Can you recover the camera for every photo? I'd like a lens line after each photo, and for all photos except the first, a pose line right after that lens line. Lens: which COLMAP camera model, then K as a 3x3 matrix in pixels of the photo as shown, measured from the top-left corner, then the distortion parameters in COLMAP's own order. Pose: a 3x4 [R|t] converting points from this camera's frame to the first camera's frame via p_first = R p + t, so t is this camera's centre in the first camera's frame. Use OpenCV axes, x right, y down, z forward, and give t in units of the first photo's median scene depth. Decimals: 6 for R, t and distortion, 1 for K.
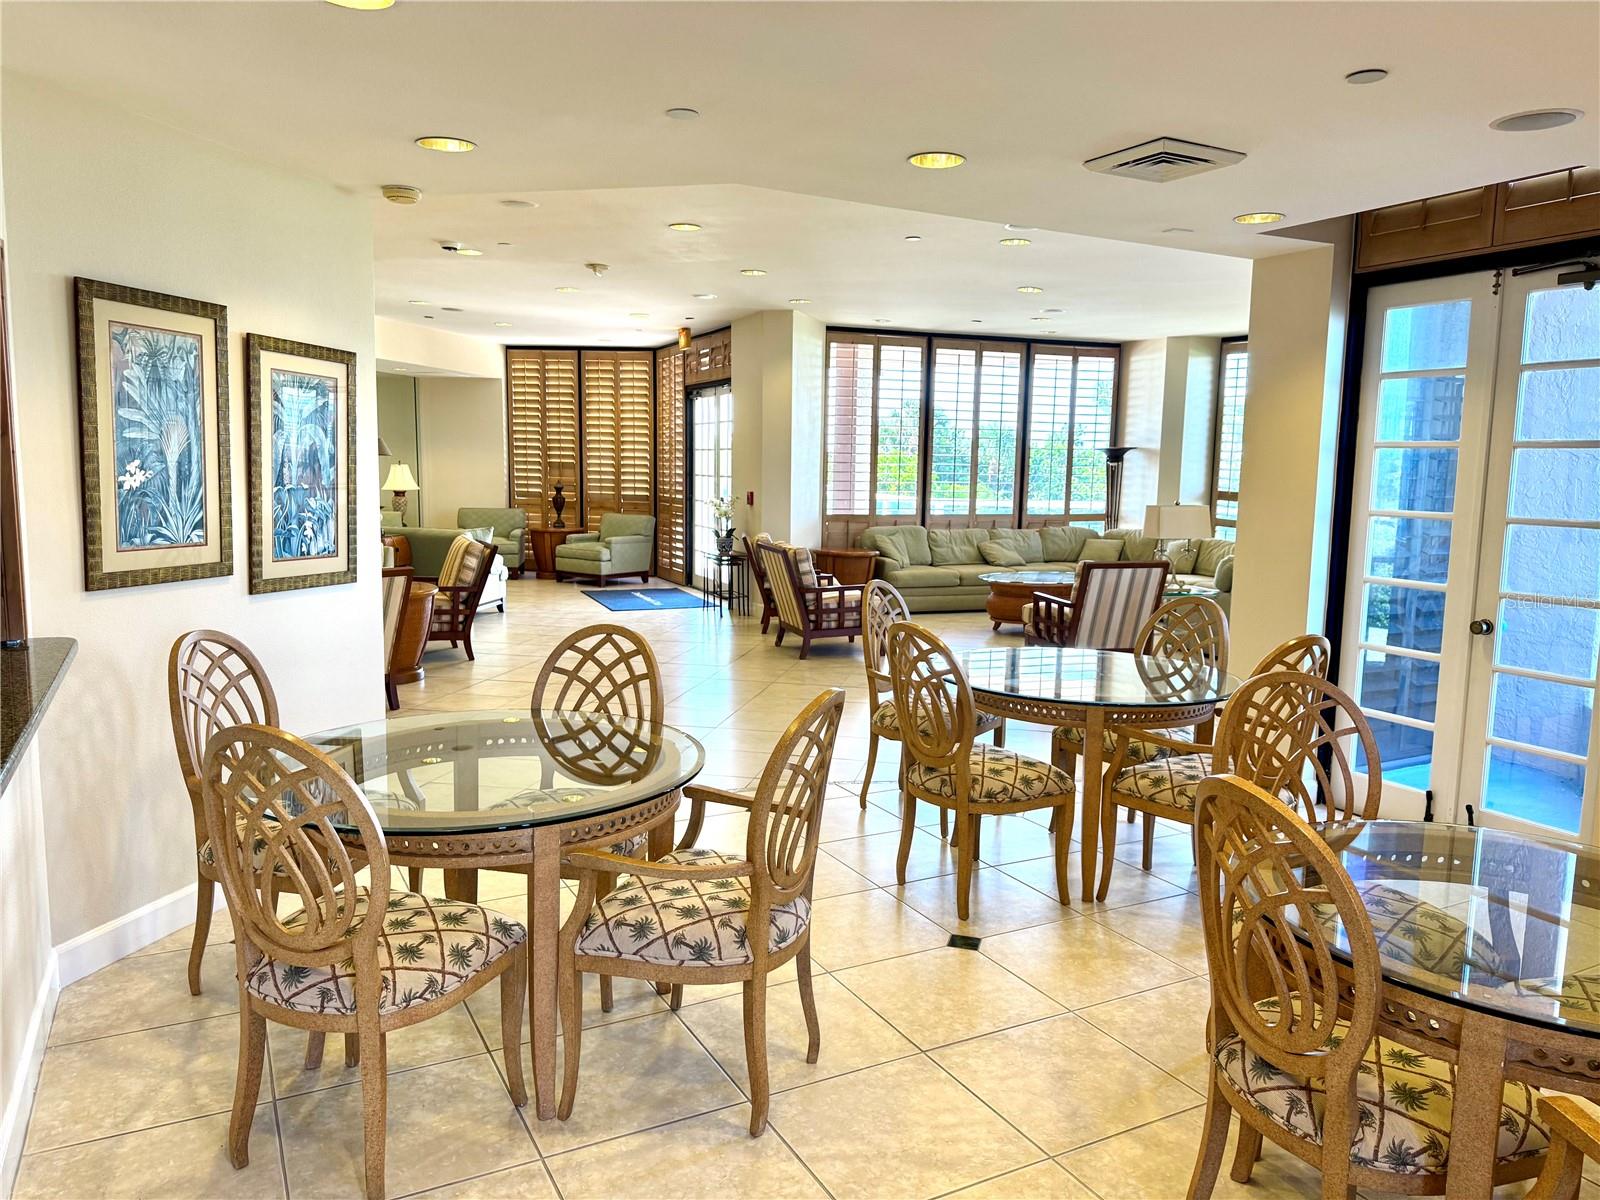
lens RADIAL K [[1136.8, 0, 805.0], [0, 1136.8, 606.4], [0, 0, 1]] dist [0.120487, -0.000338]
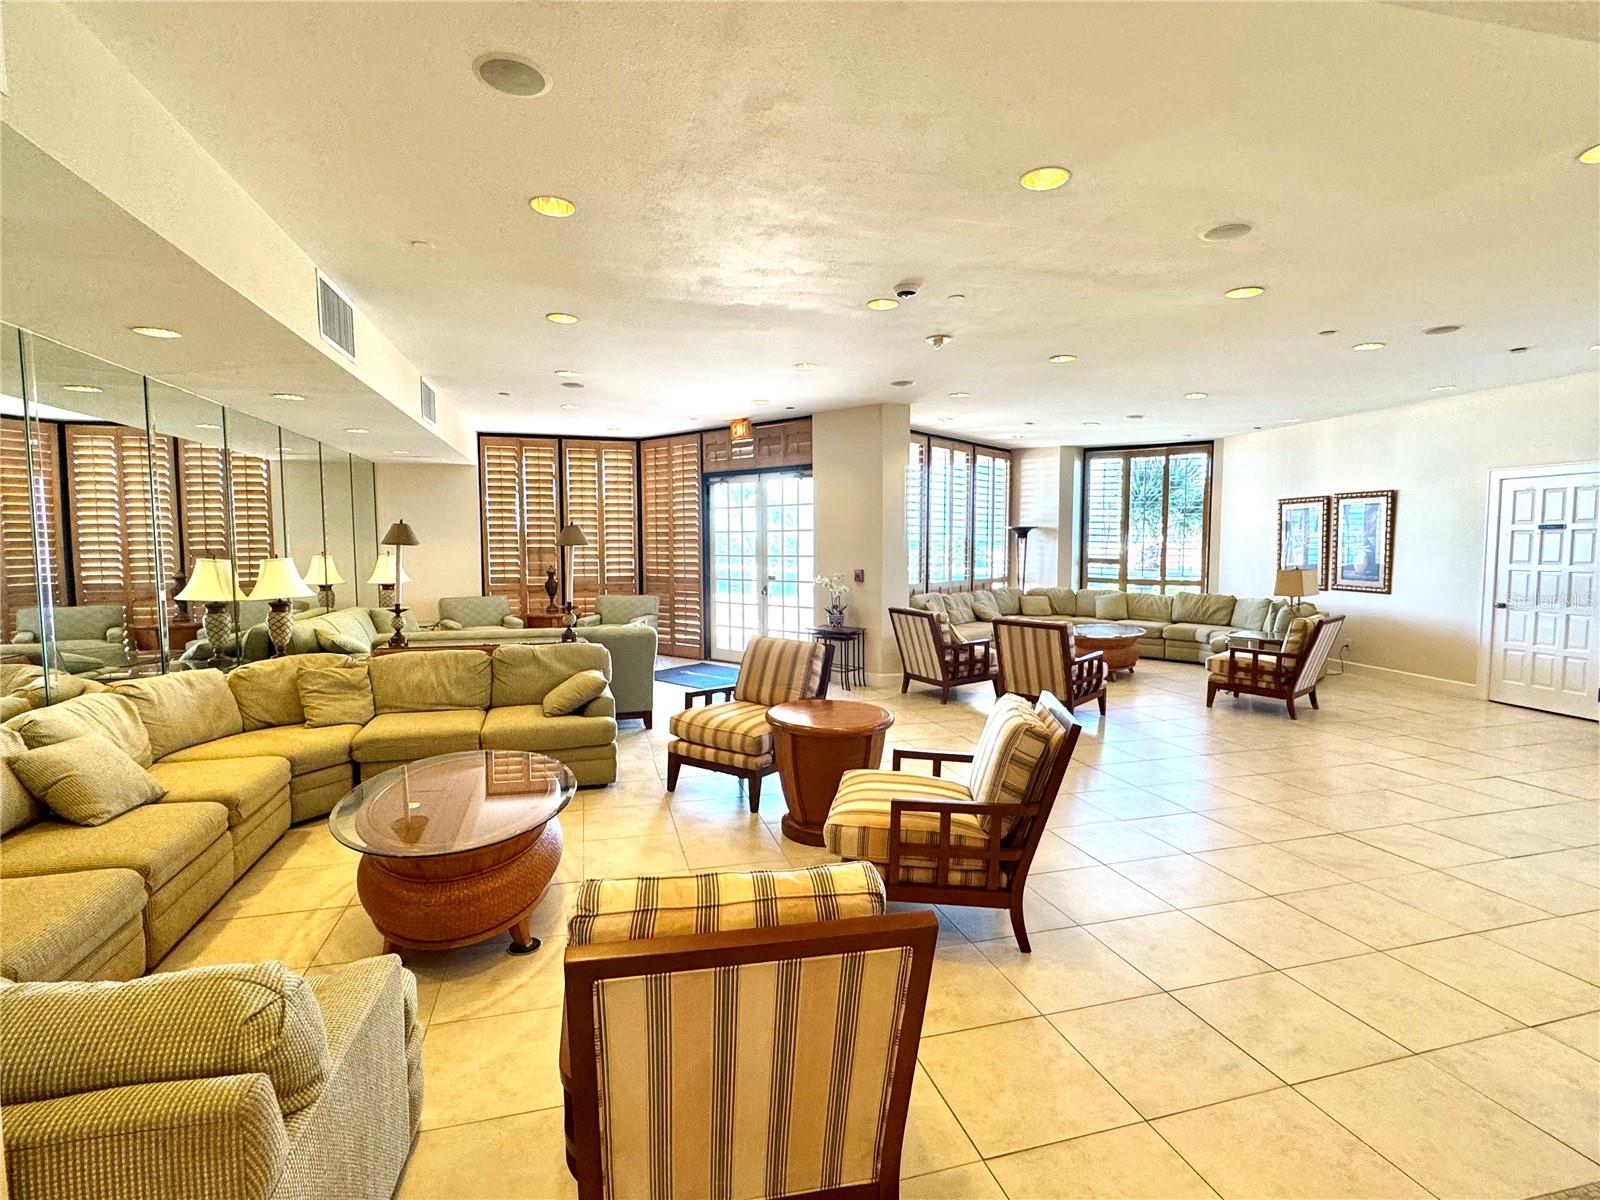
lens RADIAL K [[781.0, 0, 796.7], [0, 781.0, 600.0], [0, 0, 1]] dist [-0.003450, -0.000854]
pose [[0.884801, -0.055005, 0.462710, -0.386192], [0.076787, 0.996644, -0.028355, -0.049280], [-0.459598, 0.060619, 0.886056, 0.333332]]
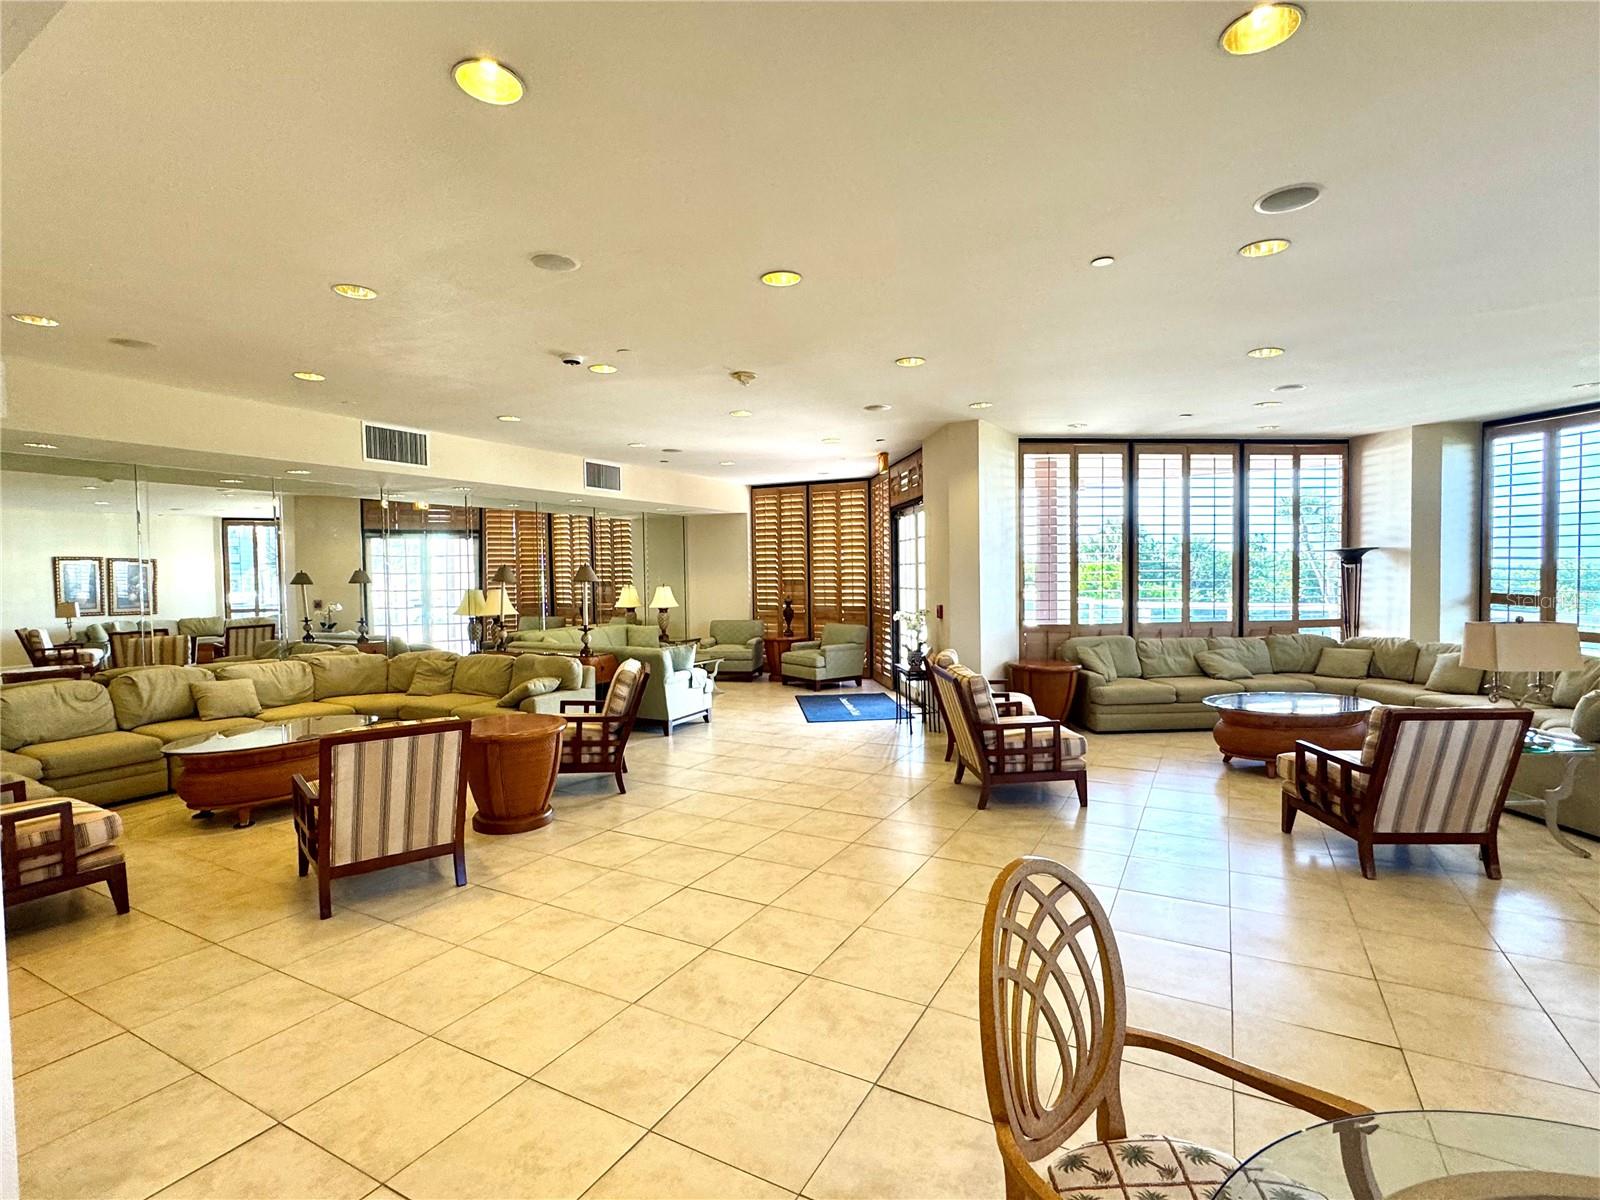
lens RADIAL K [[781.0, 0, 796.7], [0, 781.0, 600.0], [0, 0, 1]] dist [-0.003450, -0.000854]
pose [[0.955587, -0.021178, -0.293947, 0.028161], [-0.006087, 0.995784, -0.091529, -0.037448], [0.294646, 0.089253, 0.951429, 0.282496]]
